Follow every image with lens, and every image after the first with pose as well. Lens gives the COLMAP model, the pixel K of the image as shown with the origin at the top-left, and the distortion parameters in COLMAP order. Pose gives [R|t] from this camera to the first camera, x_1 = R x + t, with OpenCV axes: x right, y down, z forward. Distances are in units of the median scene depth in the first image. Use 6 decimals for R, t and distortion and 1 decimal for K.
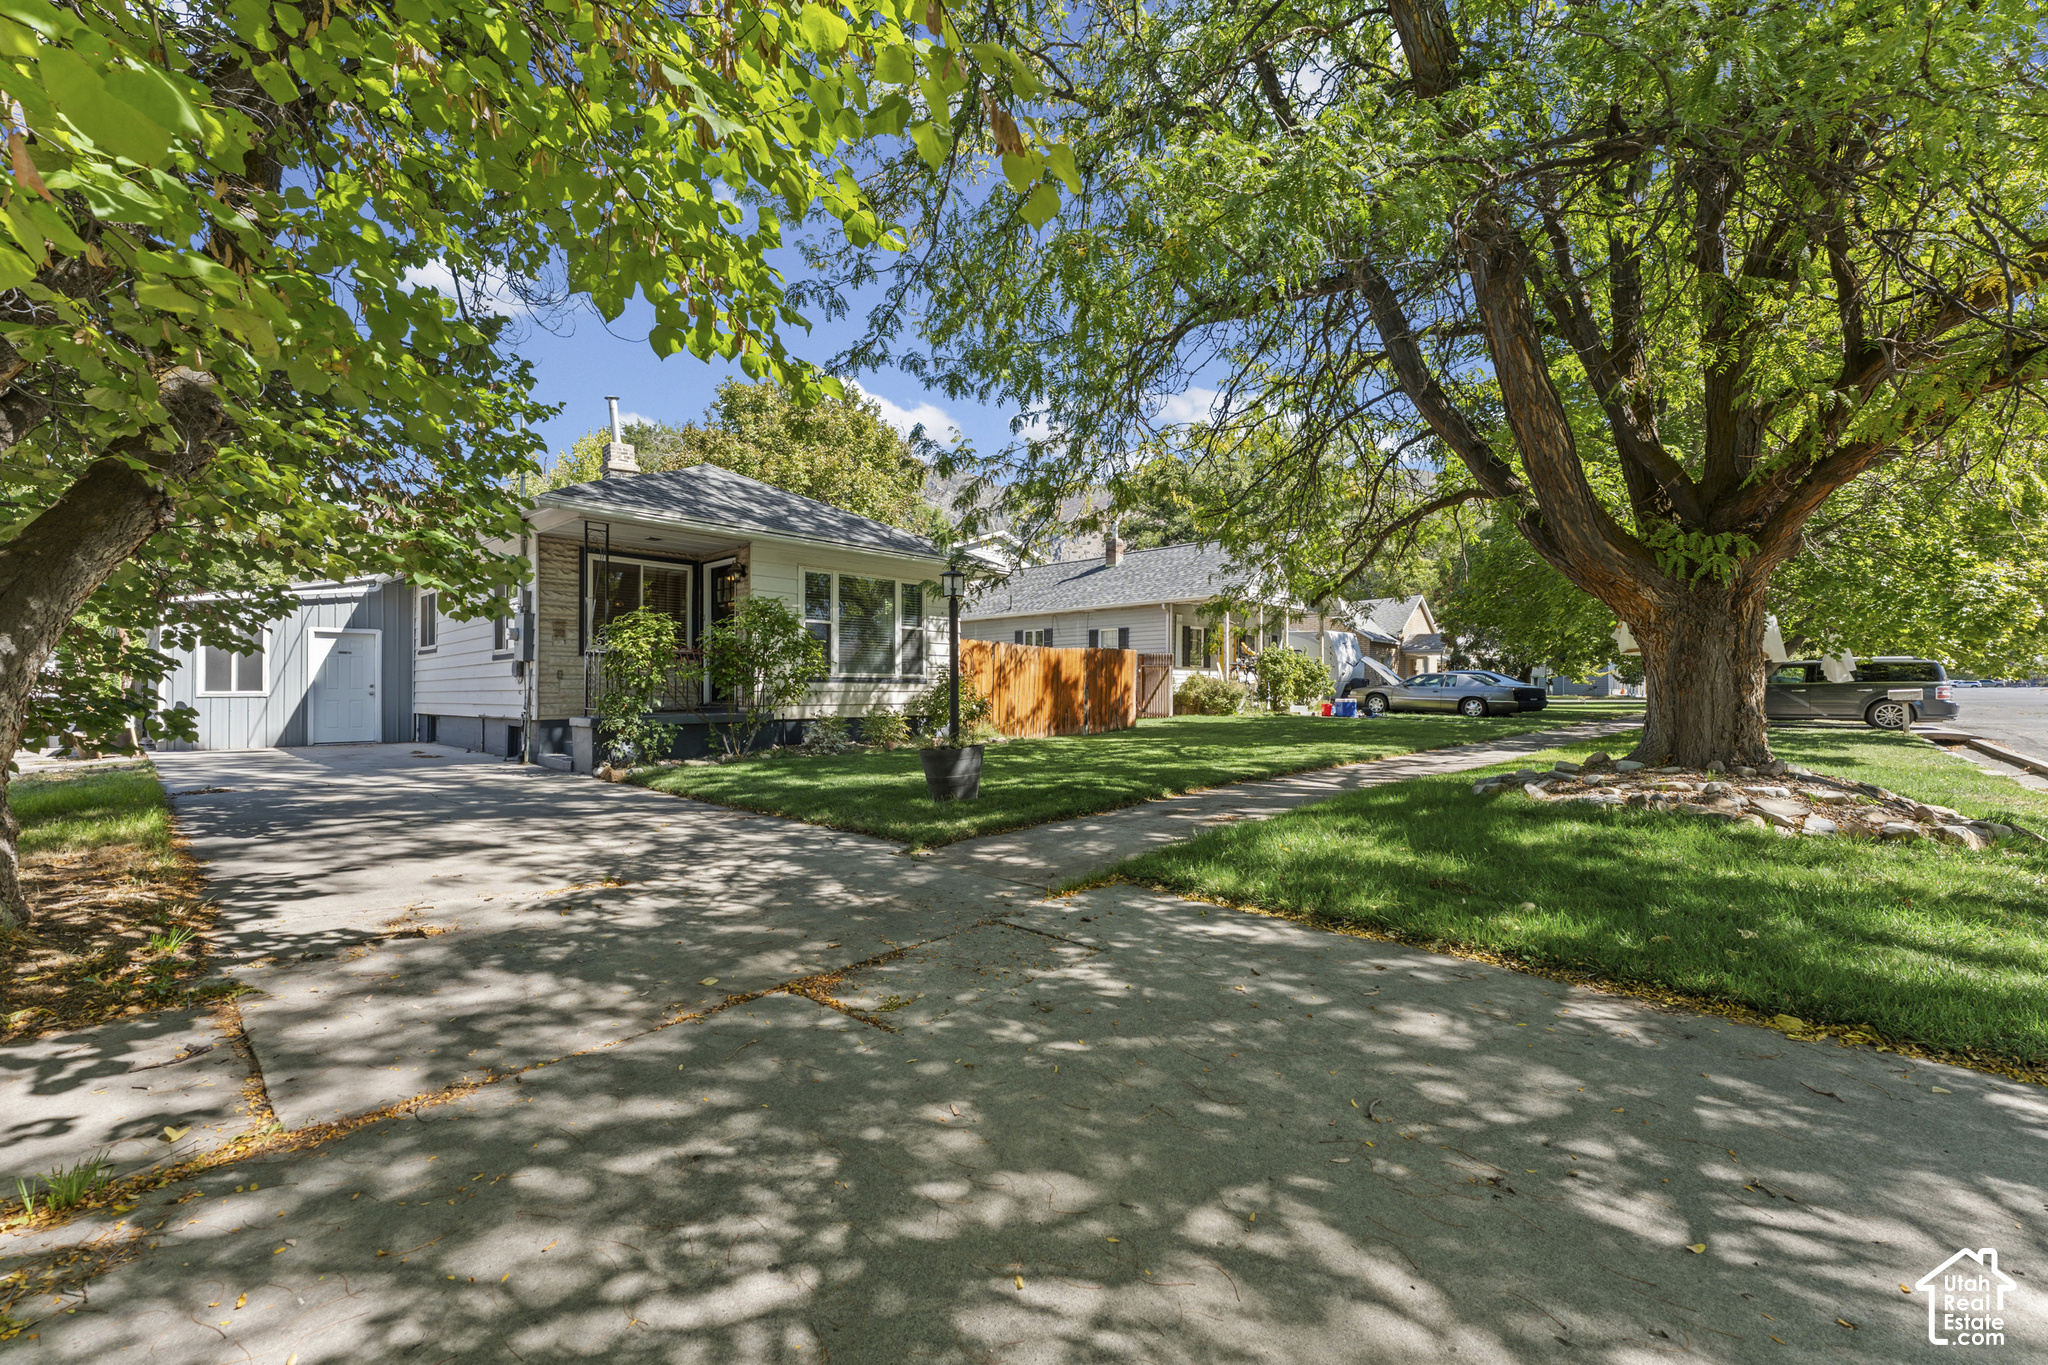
lens RADIAL K [[826.8, 0, 1024.0], [0, 826.8, 682.5], [0, 0, 1]] dist [-0.000916, -0.000118]
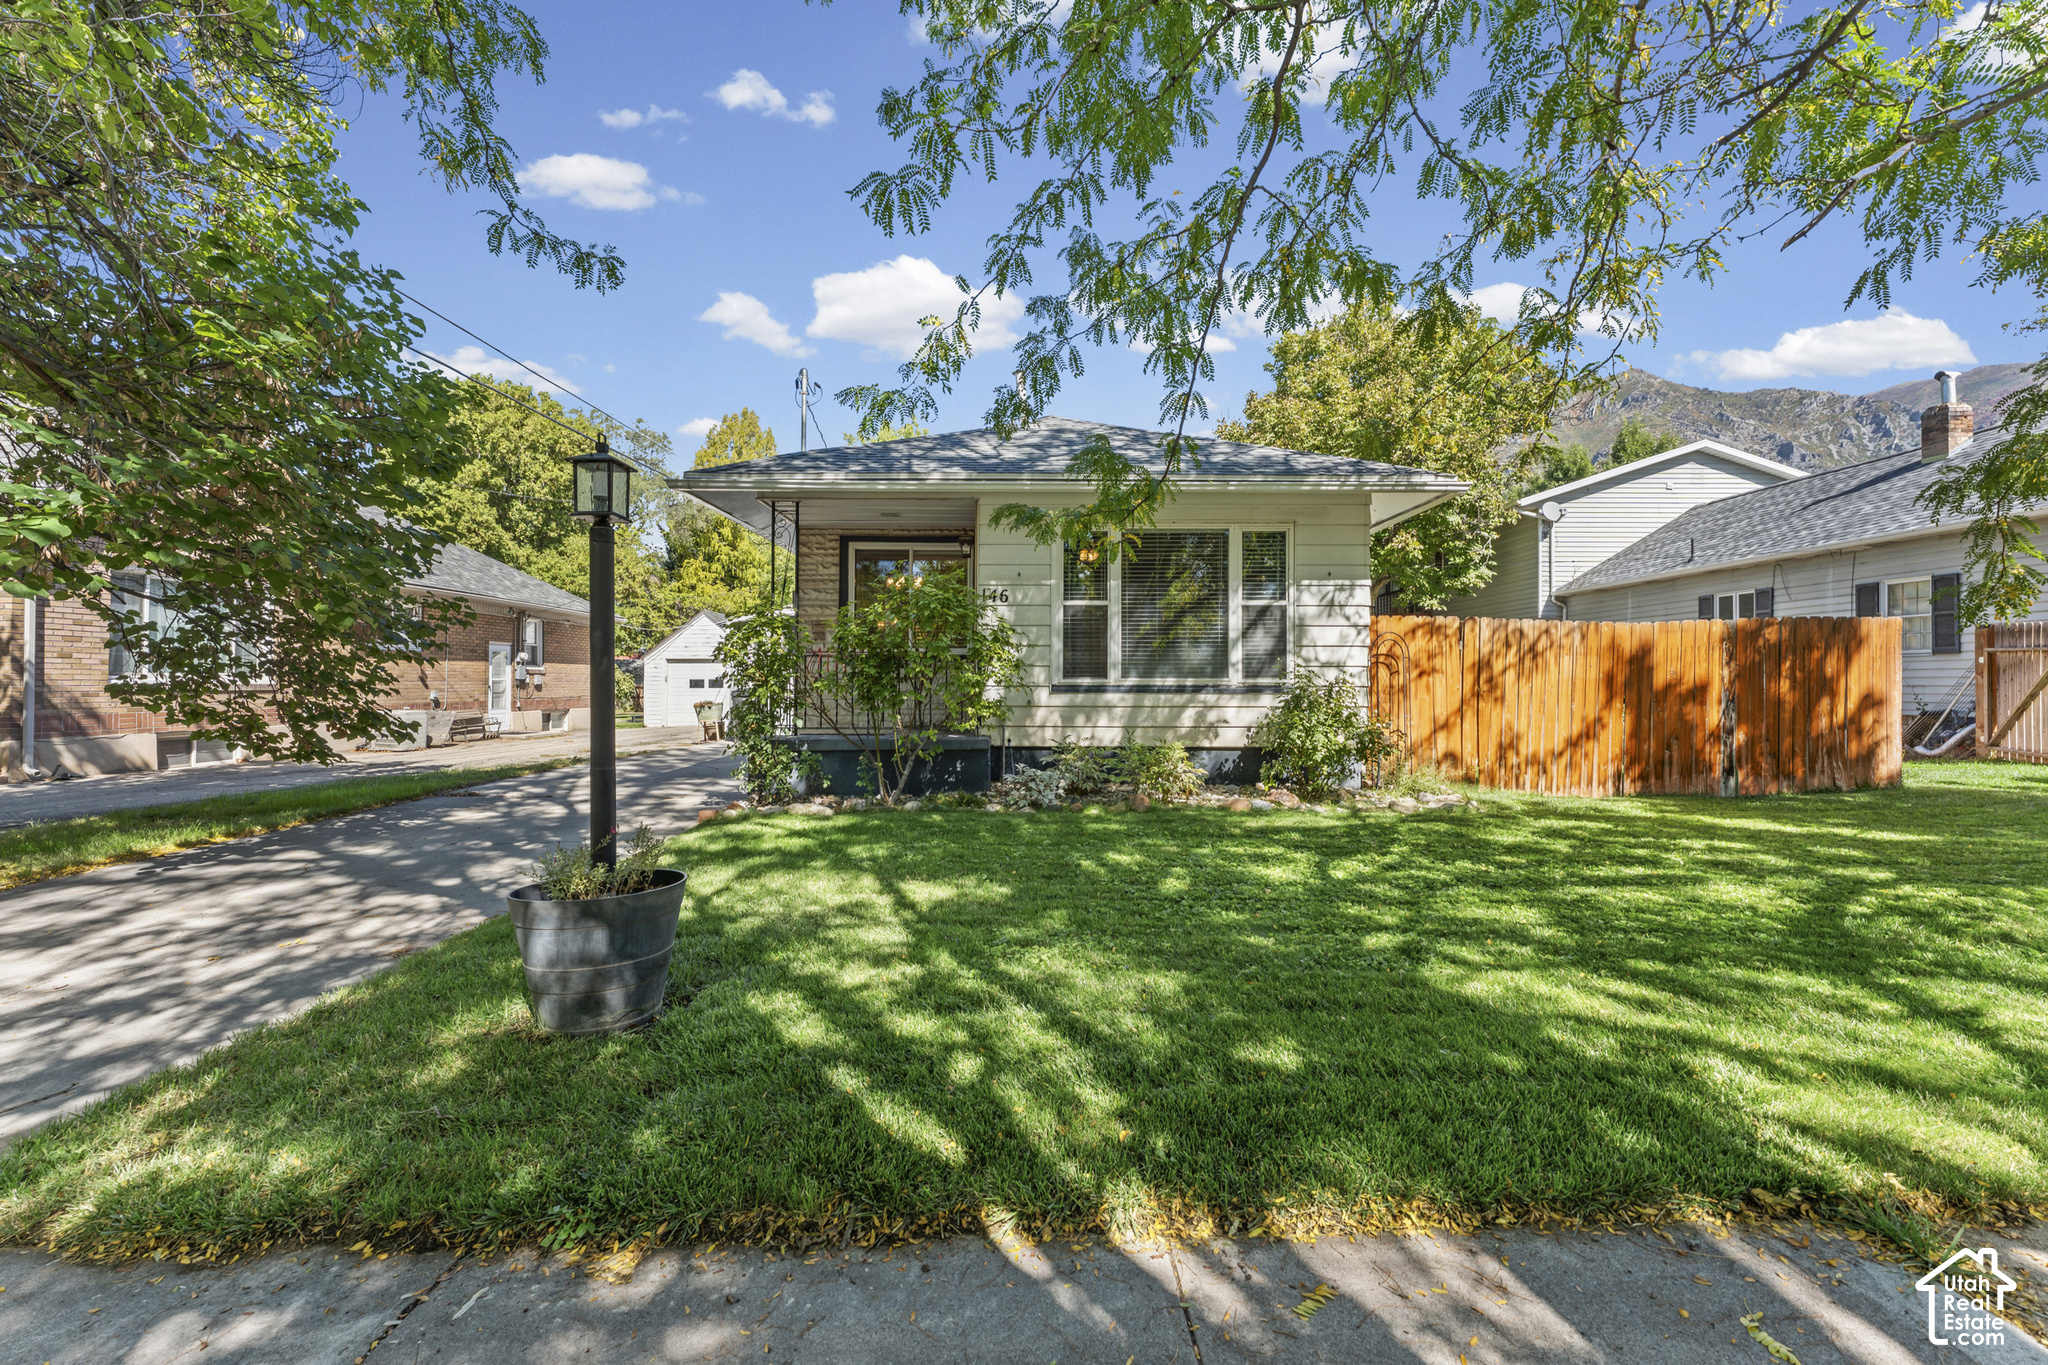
lens RADIAL K [[826.8, 0, 1024.0], [0, 826.8, 682.5], [0, 0, 1]] dist [-0.000916, -0.000118]
pose [[0.676789, 0.001052, -0.736176, 0.195132], [0.004902, 0.999970, 0.005936, -0.011905], [0.736161, -0.007626, 0.676764, 0.461351]]
